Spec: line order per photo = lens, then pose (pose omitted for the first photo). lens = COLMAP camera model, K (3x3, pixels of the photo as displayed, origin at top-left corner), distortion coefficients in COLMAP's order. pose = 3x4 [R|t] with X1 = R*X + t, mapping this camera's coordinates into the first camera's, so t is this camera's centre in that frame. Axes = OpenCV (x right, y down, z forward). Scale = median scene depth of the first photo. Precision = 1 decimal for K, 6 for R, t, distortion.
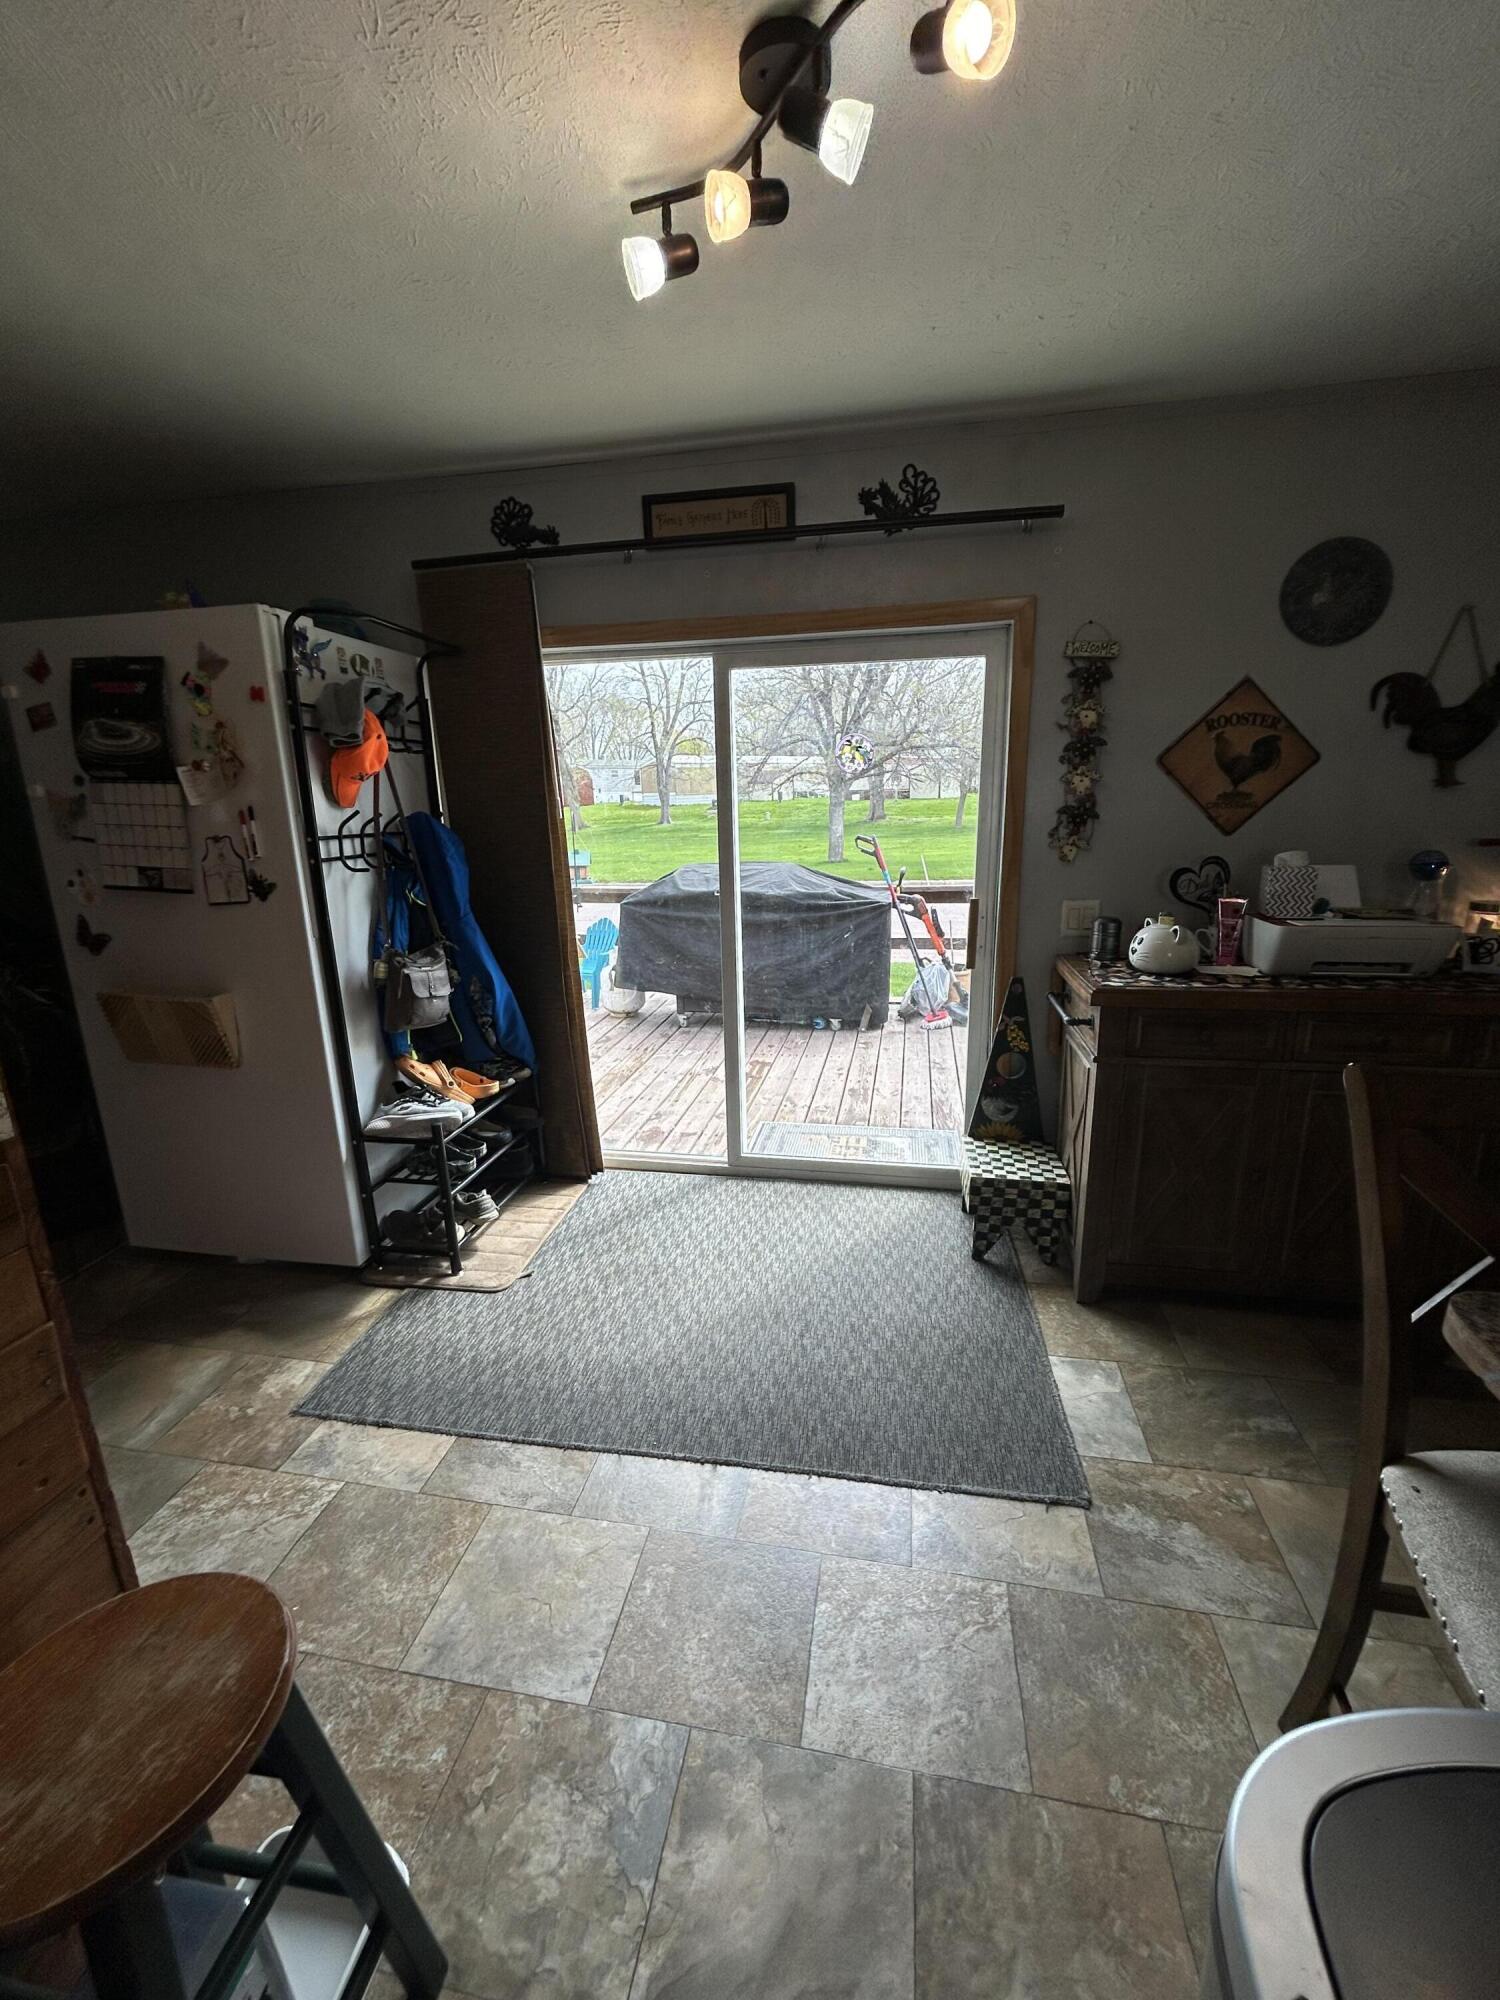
lens RADIAL K [[811.8, 0, 749.1], [0, 811.8, 998.0], [0, 0, 1]] dist [-0.002422, 0.001130]
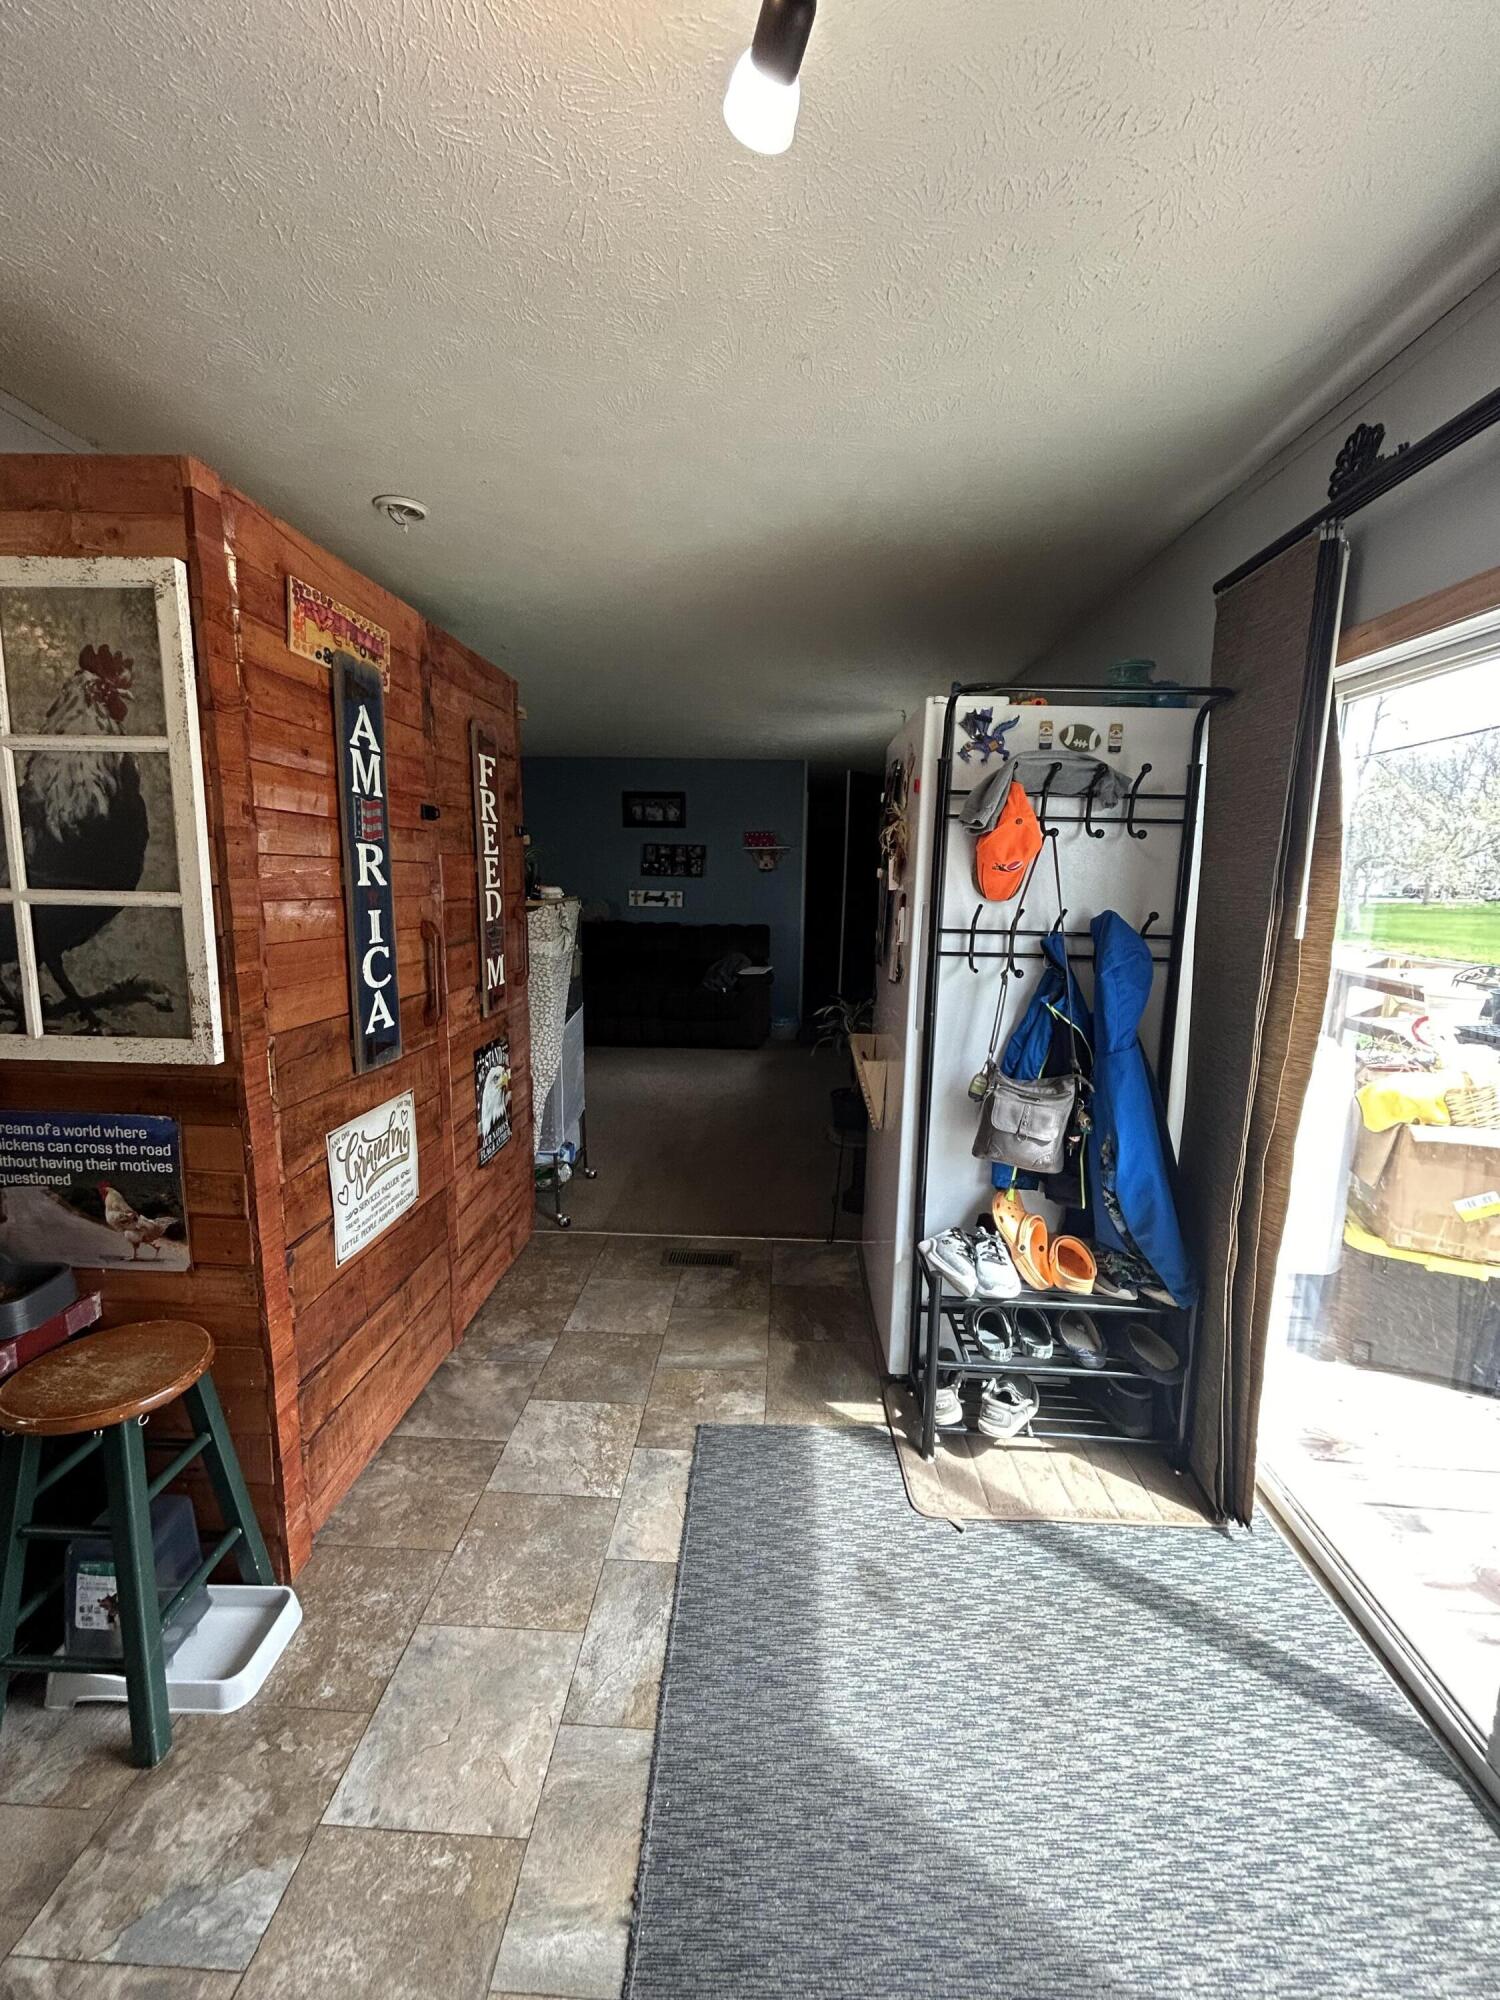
lens RADIAL K [[811.8, 0, 751.6], [0, 811.8, 999.1], [0, 0, 1]] dist [-0.002422, 0.001130]
pose [[0.140666, 0.181742, -0.973233, 0.368480], [-0.259491, 0.955411, 0.140908, -0.194332], [0.955446, 0.232724, 0.181554, 0.632197]]
